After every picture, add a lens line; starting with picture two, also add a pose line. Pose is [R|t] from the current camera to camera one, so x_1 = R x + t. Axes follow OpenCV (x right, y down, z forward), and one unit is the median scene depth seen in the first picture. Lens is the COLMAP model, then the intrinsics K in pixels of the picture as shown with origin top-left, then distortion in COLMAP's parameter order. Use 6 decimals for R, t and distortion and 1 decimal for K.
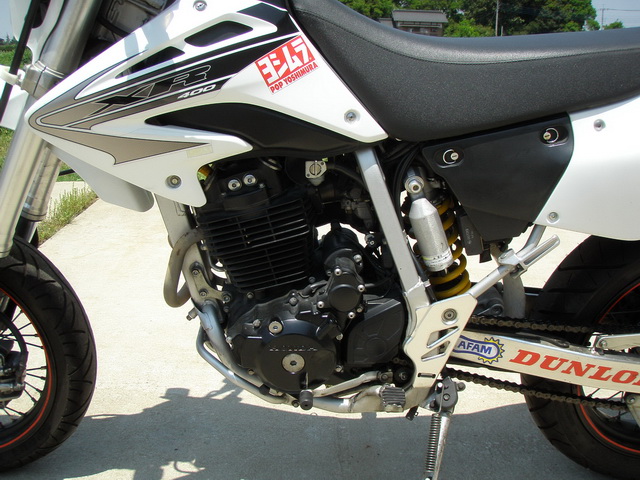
lens RADIAL K [[708.1, 0, 320.2], [0, 708.1, 249.1], [0, 0, 1]] dist [-0.152250, 0.000000]
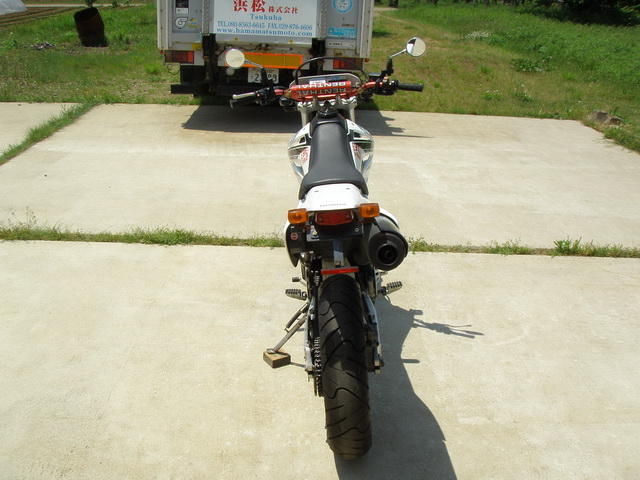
lens RADIAL K [[708.1, 0, 316.3], [0, 708.1, 240.7], [0, 0, 1]] dist [-0.152250, 0.000000]
pose [[-0.025960, 0.329410, -0.943830, 2.393225], [-0.303379, 0.897024, 0.321418, -0.776643], [0.952516, 0.294682, 0.076649, 0.822811]]
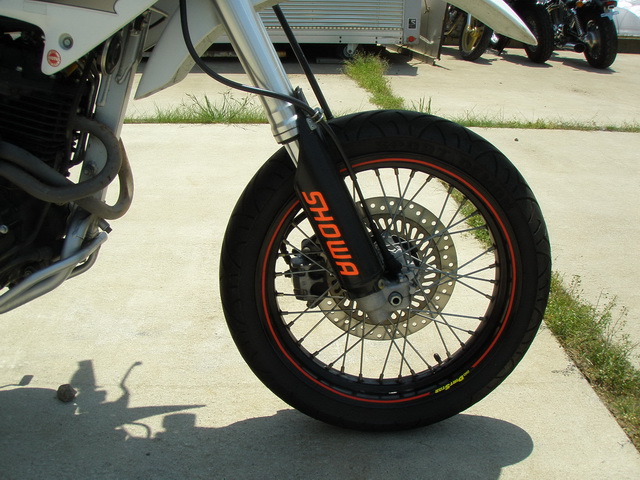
lens RADIAL K [[708.1, 0, 301.7], [0, 708.1, 239.4], [0, 0, 1]] dist [-0.152250, 0.000000]
pose [[-0.999488, -0.031978, -0.000579, -0.491042], [-0.026172, 0.807352, 0.589489, -0.490559], [-0.018383, 0.589203, -0.807776, 1.955507]]
